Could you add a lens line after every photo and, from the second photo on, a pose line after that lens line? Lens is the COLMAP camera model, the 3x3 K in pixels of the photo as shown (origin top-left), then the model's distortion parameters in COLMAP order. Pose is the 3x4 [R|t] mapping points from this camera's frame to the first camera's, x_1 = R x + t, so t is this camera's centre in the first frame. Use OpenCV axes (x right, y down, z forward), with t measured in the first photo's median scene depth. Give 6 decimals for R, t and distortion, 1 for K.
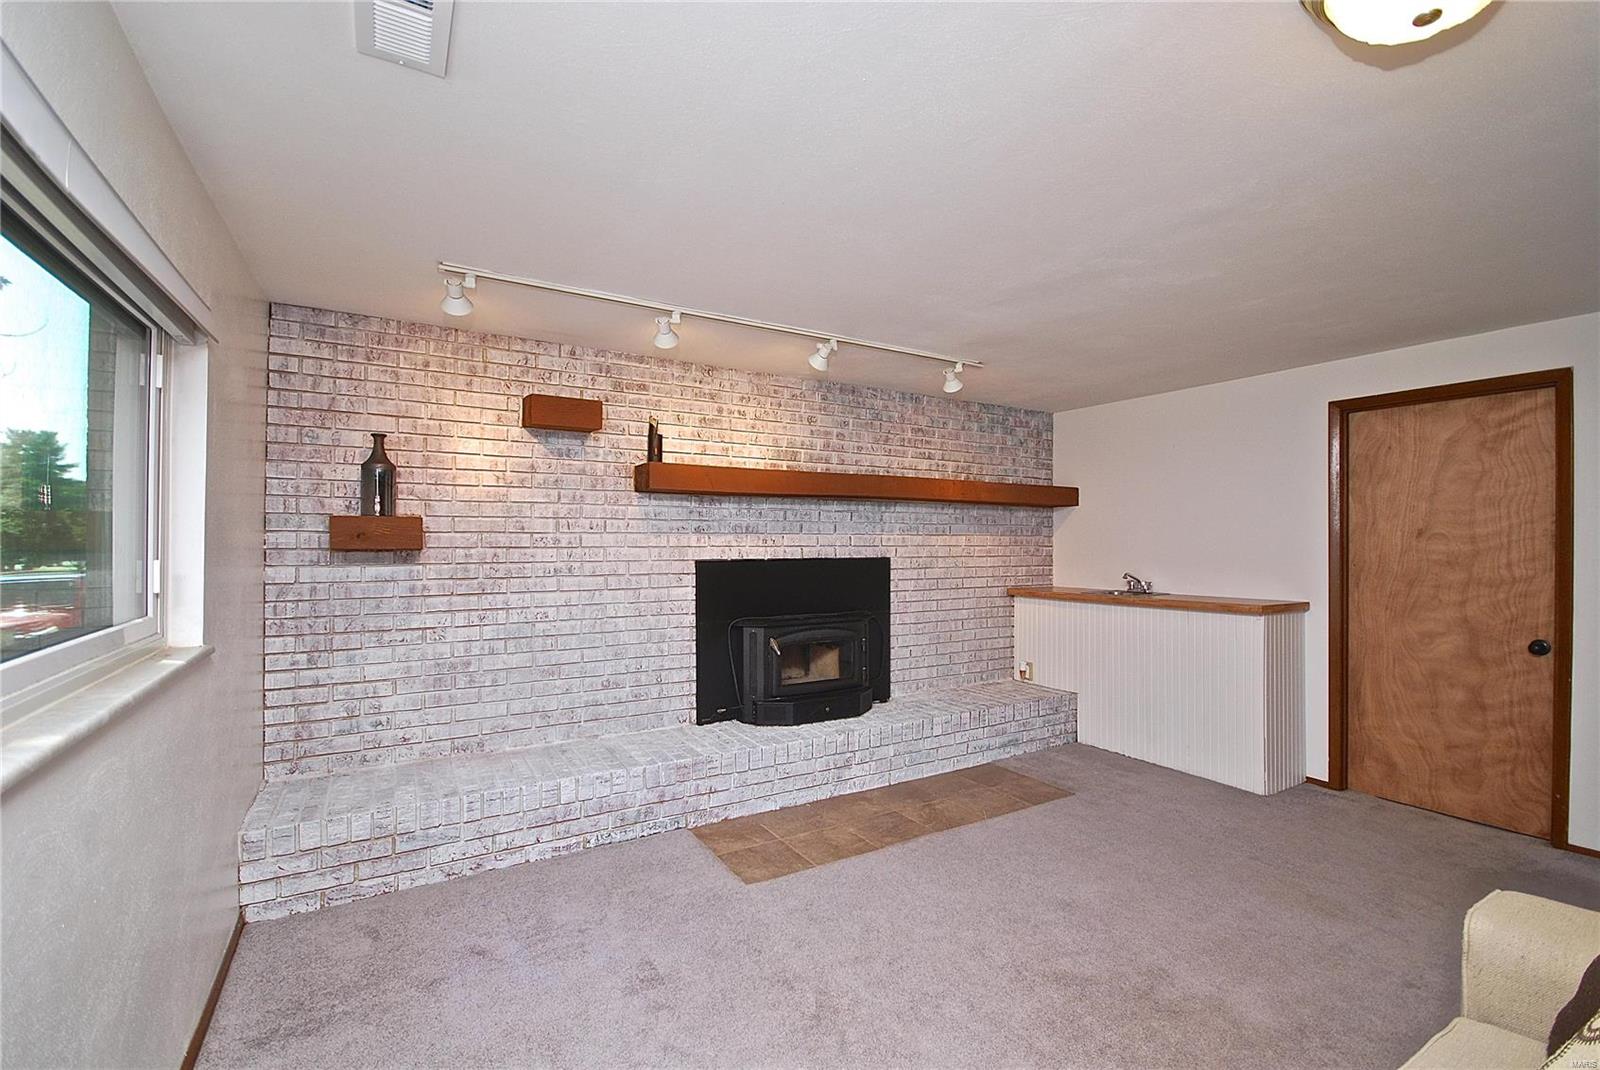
lens RADIAL K [[668.4, 0, 800.0], [0, 668.4, 535.0], [0, 0, 1]] dist [-0.000285, 0.000220]
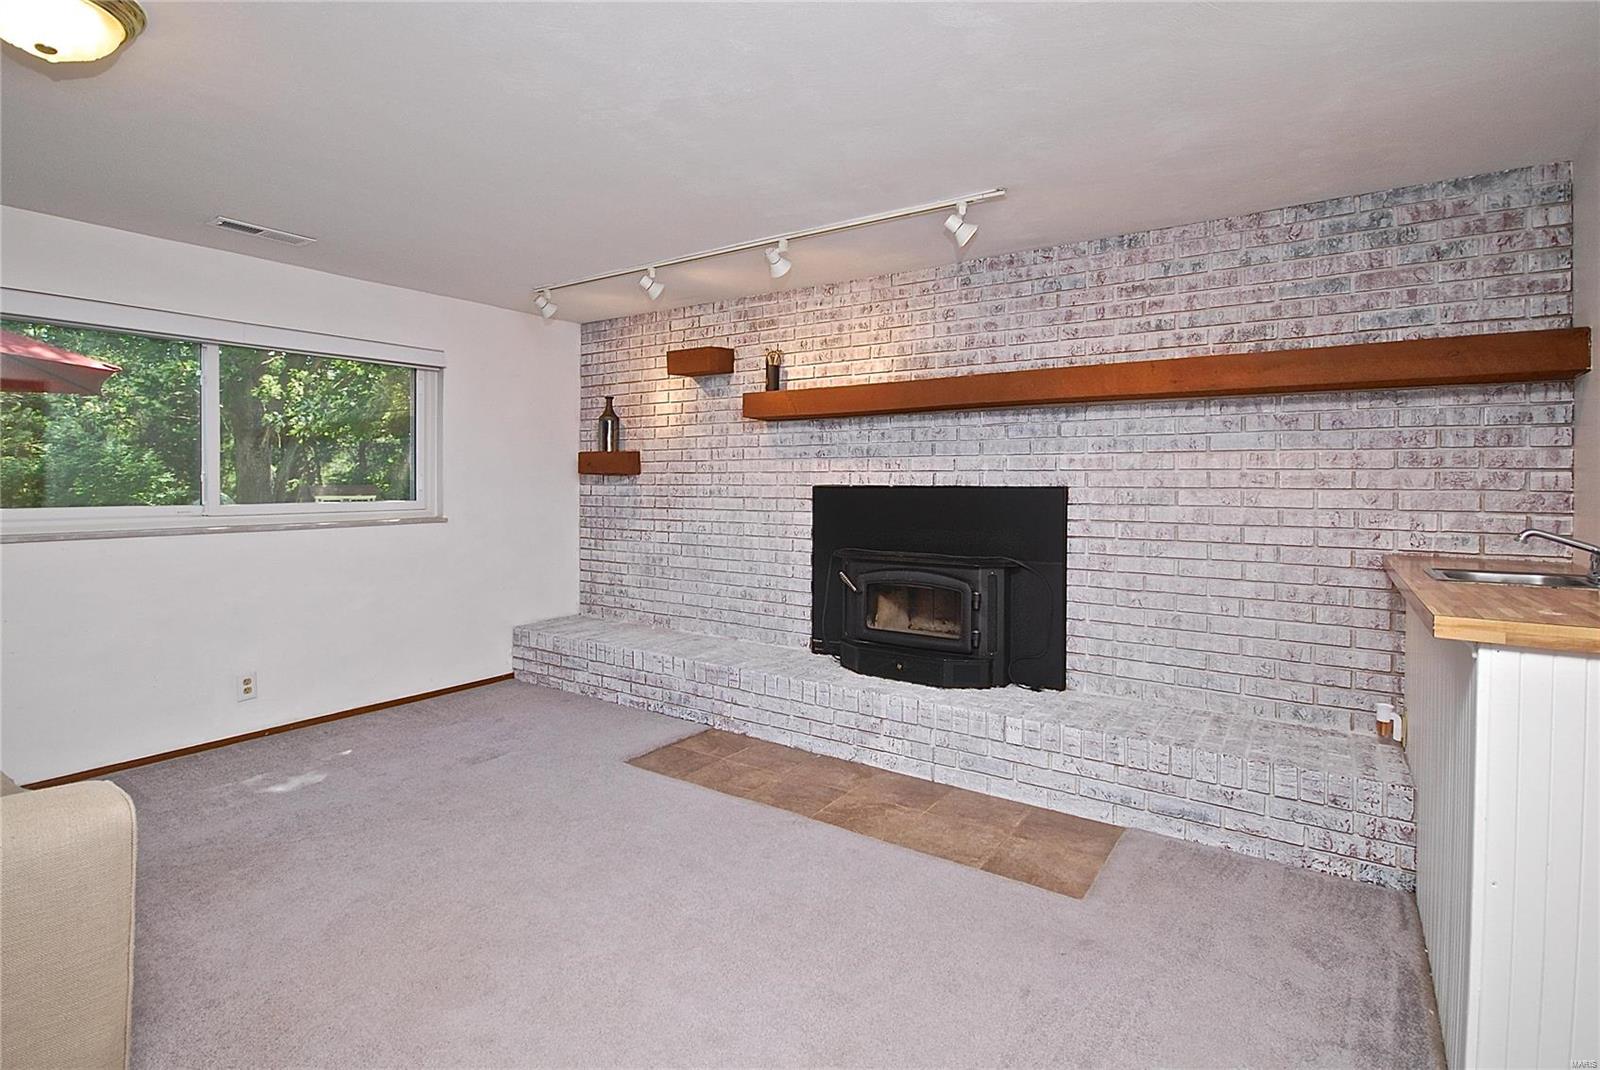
lens RADIAL K [[768.7, 0, 795.8], [0, 768.7, 478.2], [0, 0, 1]] dist [0.000047, -0.000554]
pose [[0.443391, -0.005289, -0.896313, 0.849255], [0.005385, 0.999980, -0.003237, 0.030294], [0.896312, -0.003391, 0.443410, 0.471333]]
